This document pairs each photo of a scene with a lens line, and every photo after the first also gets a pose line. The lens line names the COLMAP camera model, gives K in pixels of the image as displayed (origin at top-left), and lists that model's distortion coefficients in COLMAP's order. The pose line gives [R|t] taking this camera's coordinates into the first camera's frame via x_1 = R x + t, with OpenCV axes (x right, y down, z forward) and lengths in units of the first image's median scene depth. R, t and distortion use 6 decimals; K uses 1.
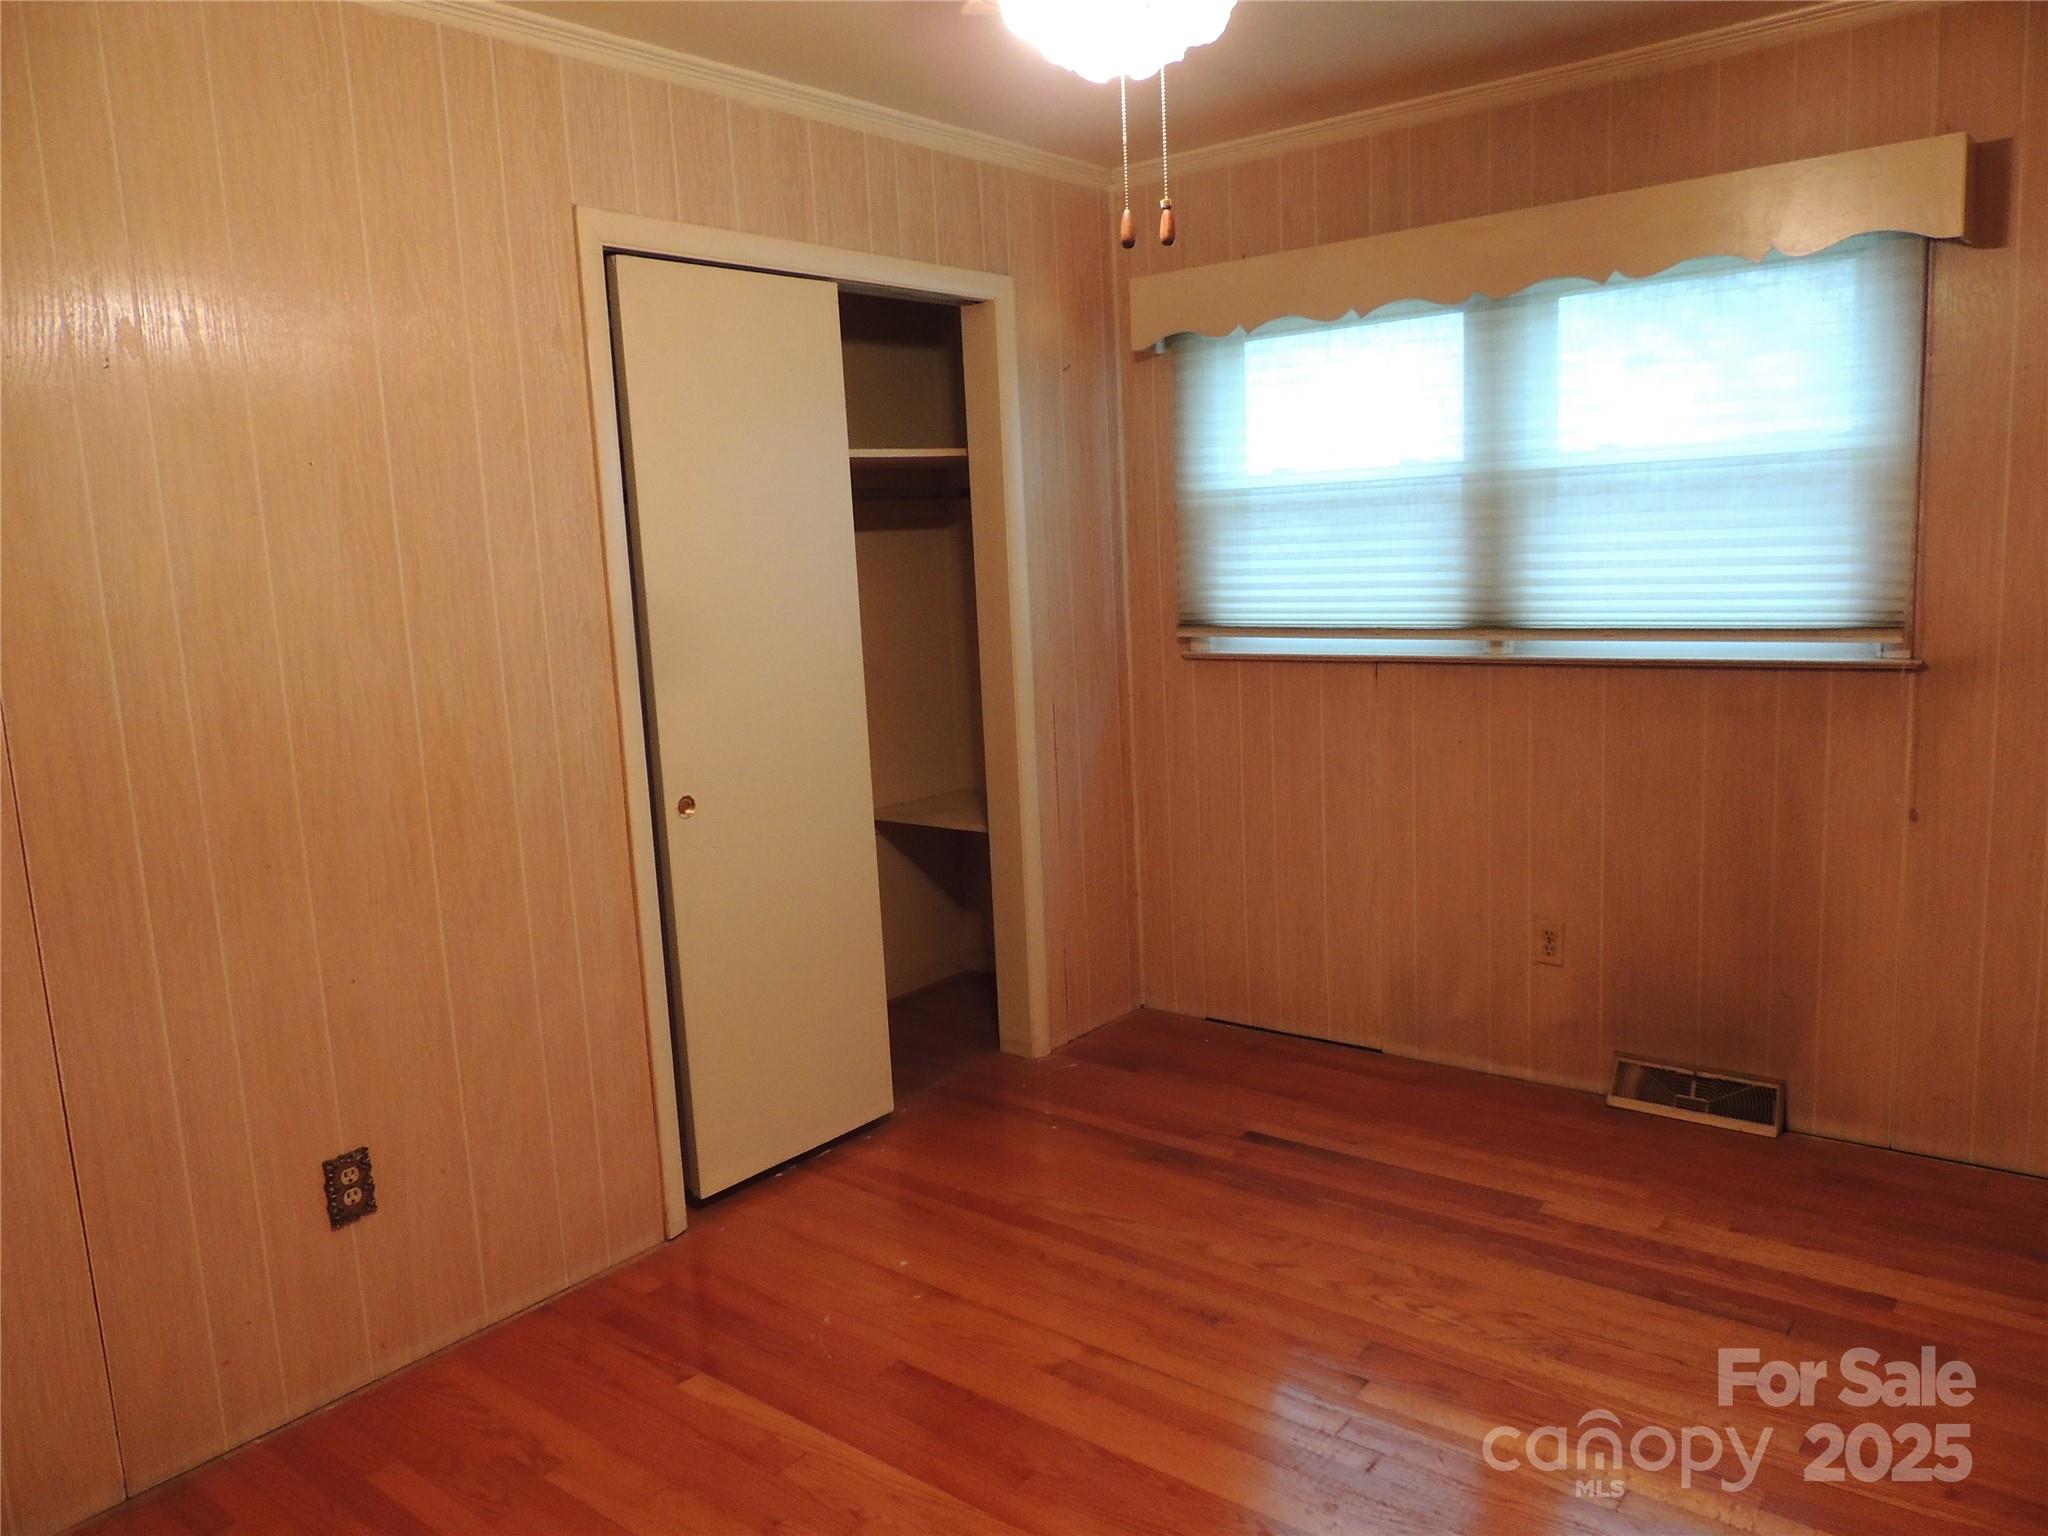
lens RADIAL K [[1432.2, 0, 1078.3], [0, 1432.2, 776.3], [0, 0, 1]] dist [-0.010434, -0.002889]
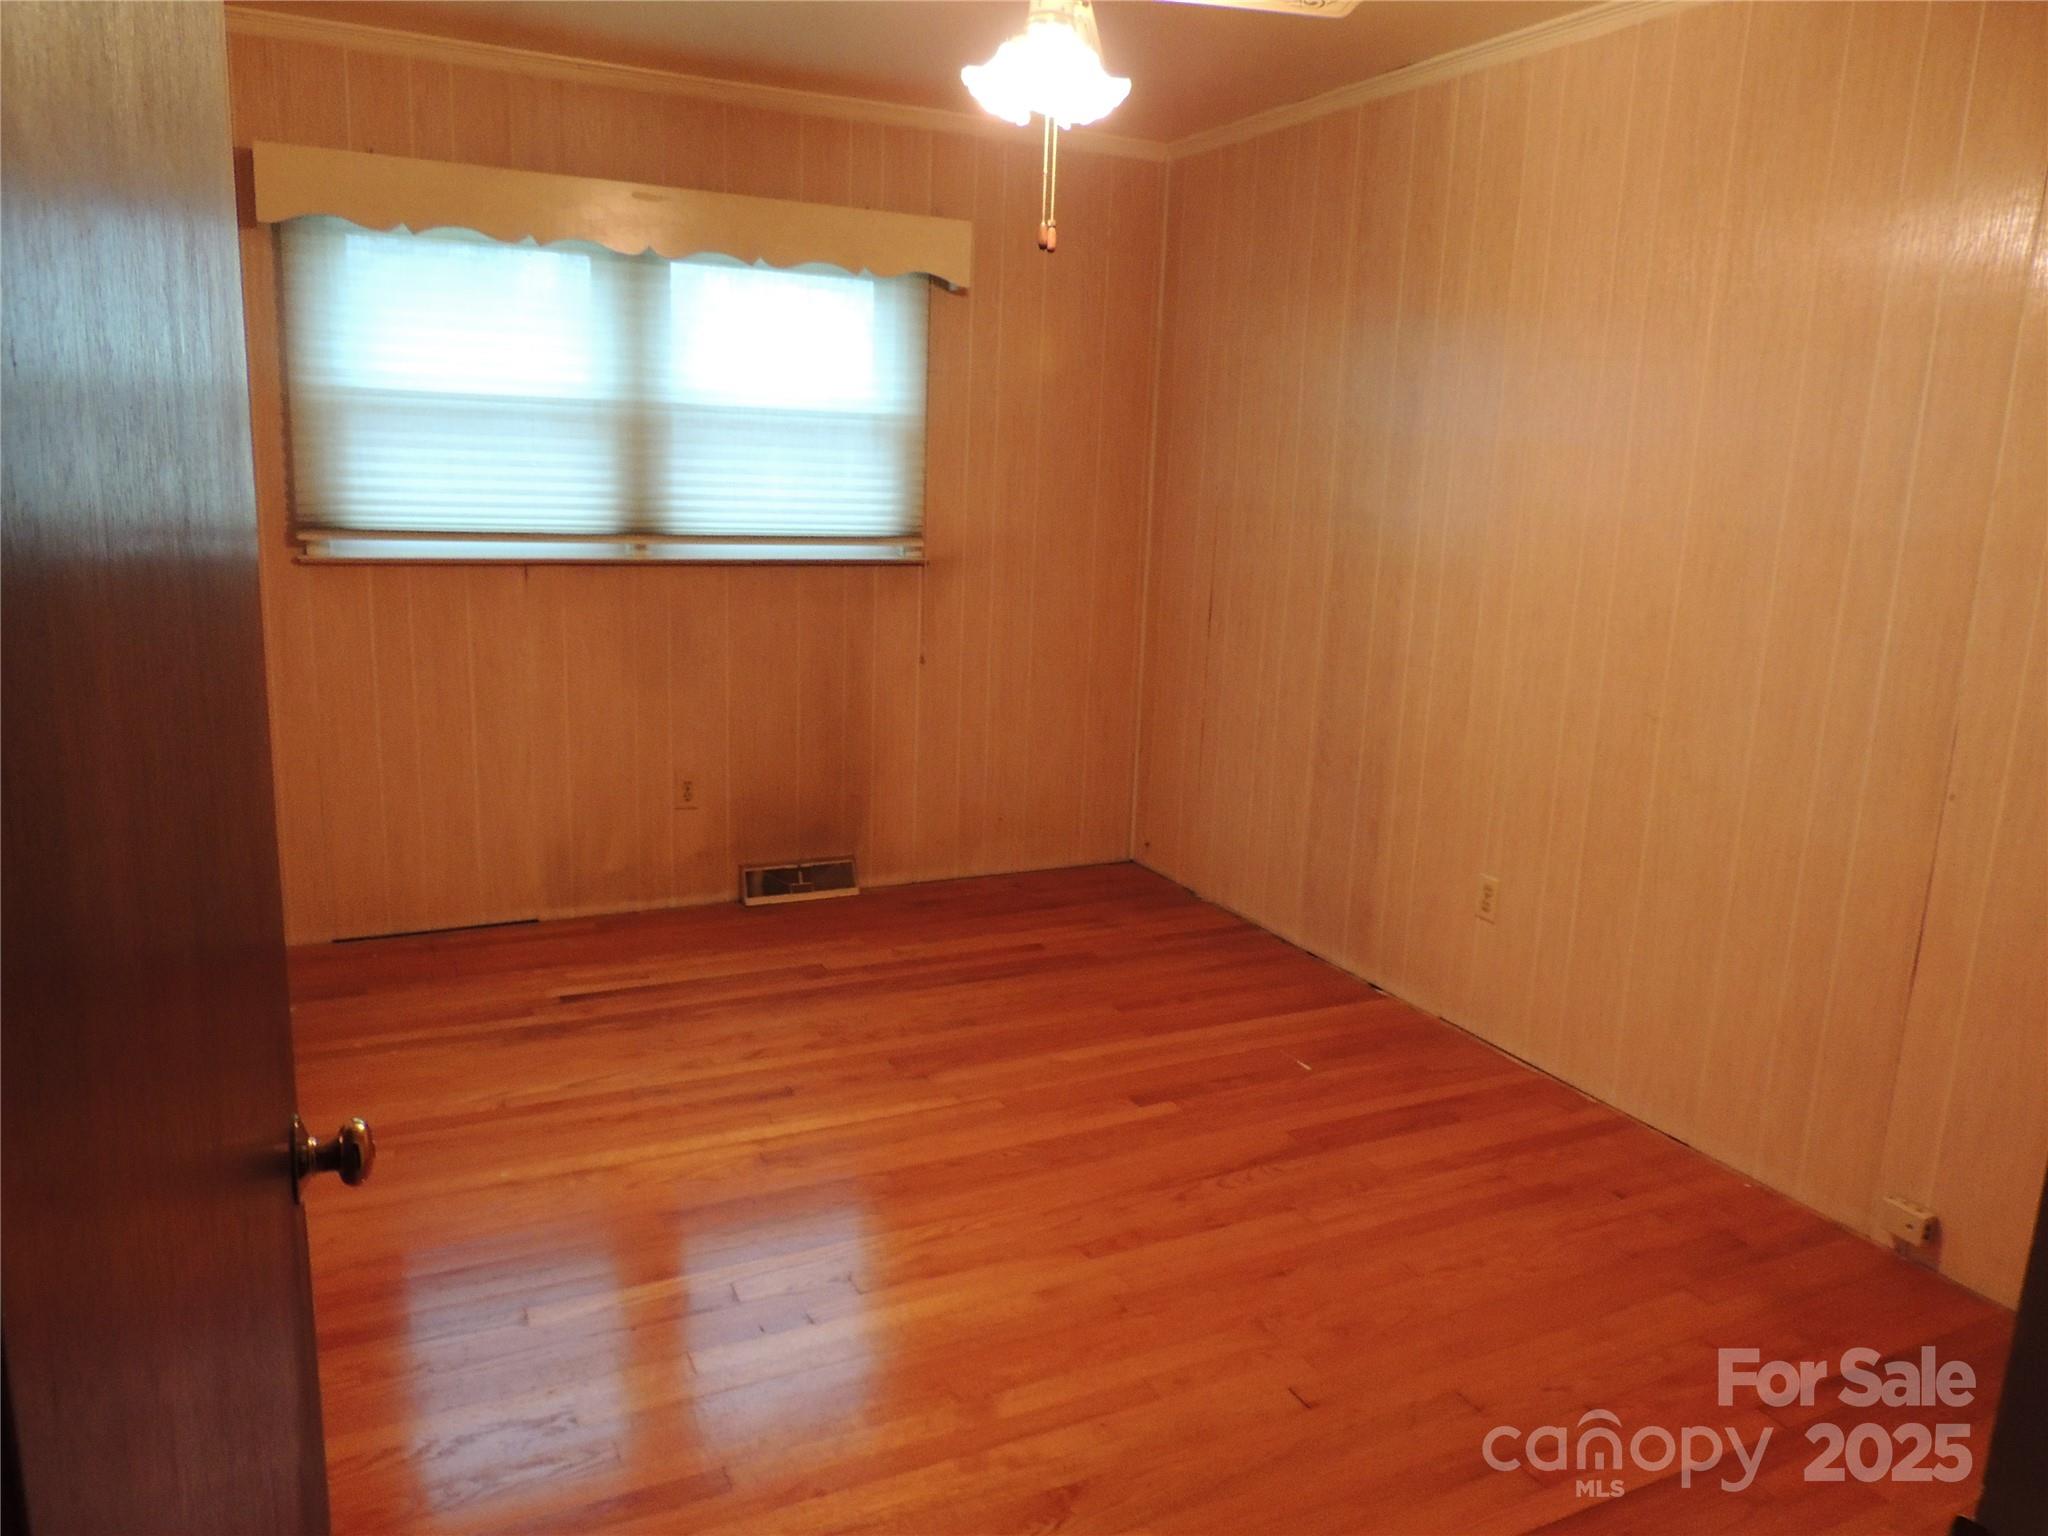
lens RADIAL K [[1491.4, 0, 1024.0], [0, 1491.4, 768.0], [0, 0, 1]] dist [-0.009022, -0.001671]
pose [[0.440127, -0.131985, 0.888182, -0.713055], [0.081959, 0.990914, 0.106637, -0.017378], [-0.894187, 0.025861, 0.446946, 0.172279]]
